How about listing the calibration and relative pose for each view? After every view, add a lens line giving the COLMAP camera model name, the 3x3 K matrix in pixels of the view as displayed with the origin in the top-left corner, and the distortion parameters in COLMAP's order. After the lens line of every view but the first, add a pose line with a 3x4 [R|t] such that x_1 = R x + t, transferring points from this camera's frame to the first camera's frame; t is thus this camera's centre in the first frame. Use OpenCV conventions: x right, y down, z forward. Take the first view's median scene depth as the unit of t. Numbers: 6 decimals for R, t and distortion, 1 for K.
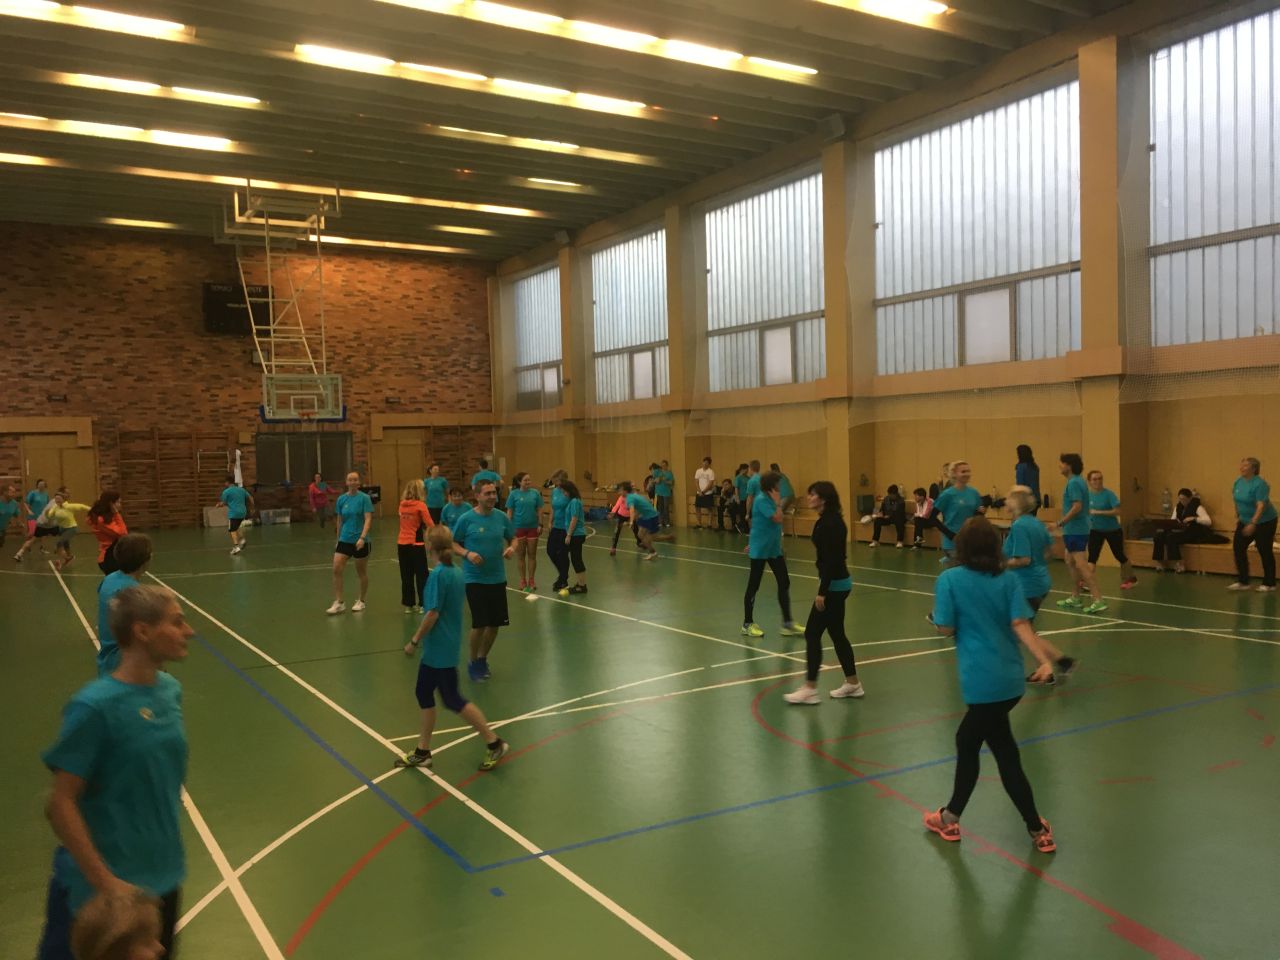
lens RADIAL K [[1086.3, 0, 644.0], [0, 1086.3, 486.3], [0, 0, 1]] dist [0.072876, -0.087446]
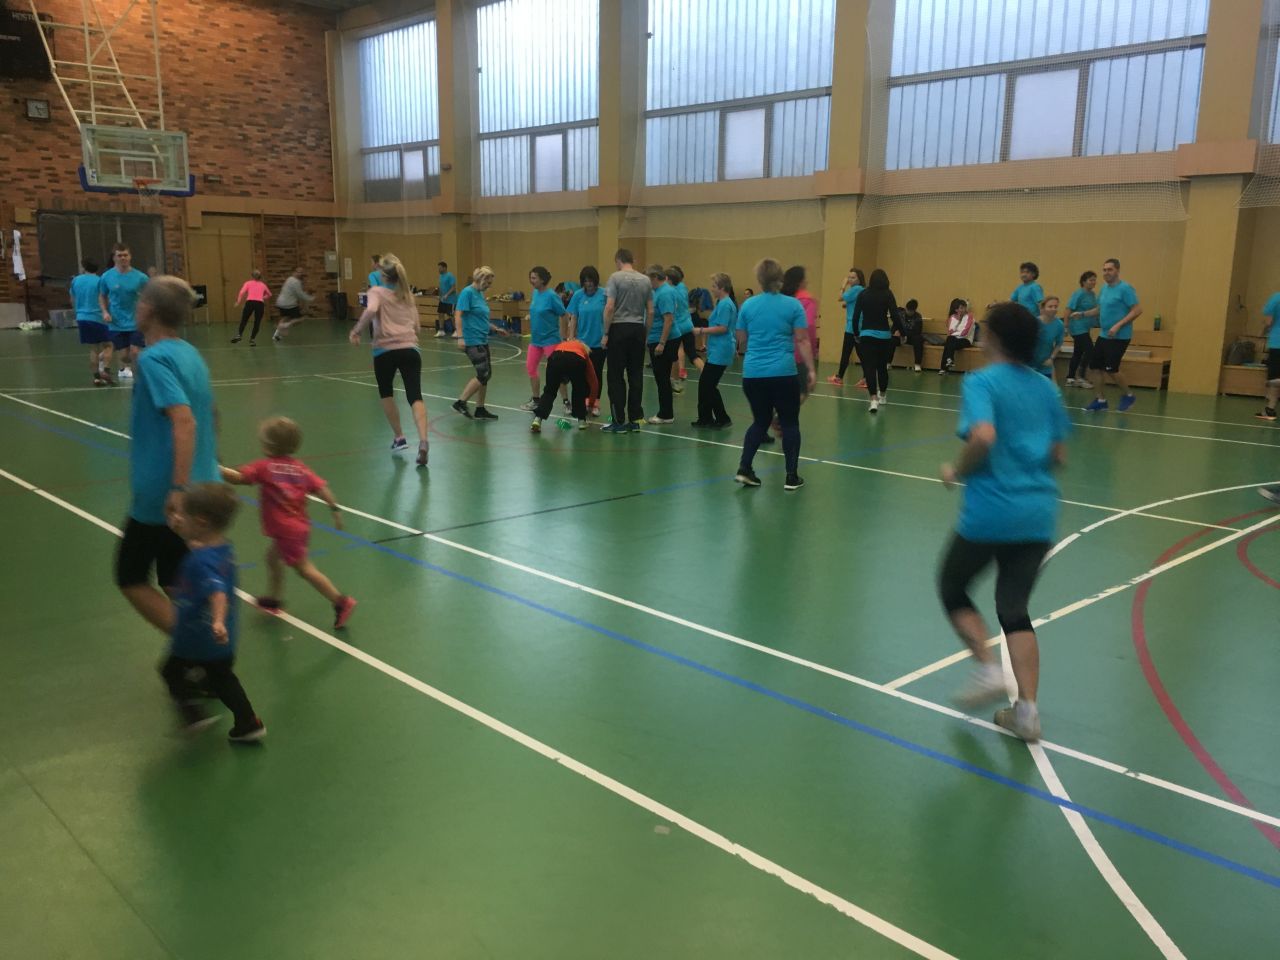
lens RADIAL K [[1086.3, 0, 646.1], [0, 1086.3, 480.8], [0, 0, 1]] dist [0.072876, -0.087446]
pose [[0.973418, -0.005878, 0.228958, -0.117806], [-0.029802, 0.987921, 0.152068, 0.010205], [-0.227087, -0.154849, 0.961485, 0.119579]]
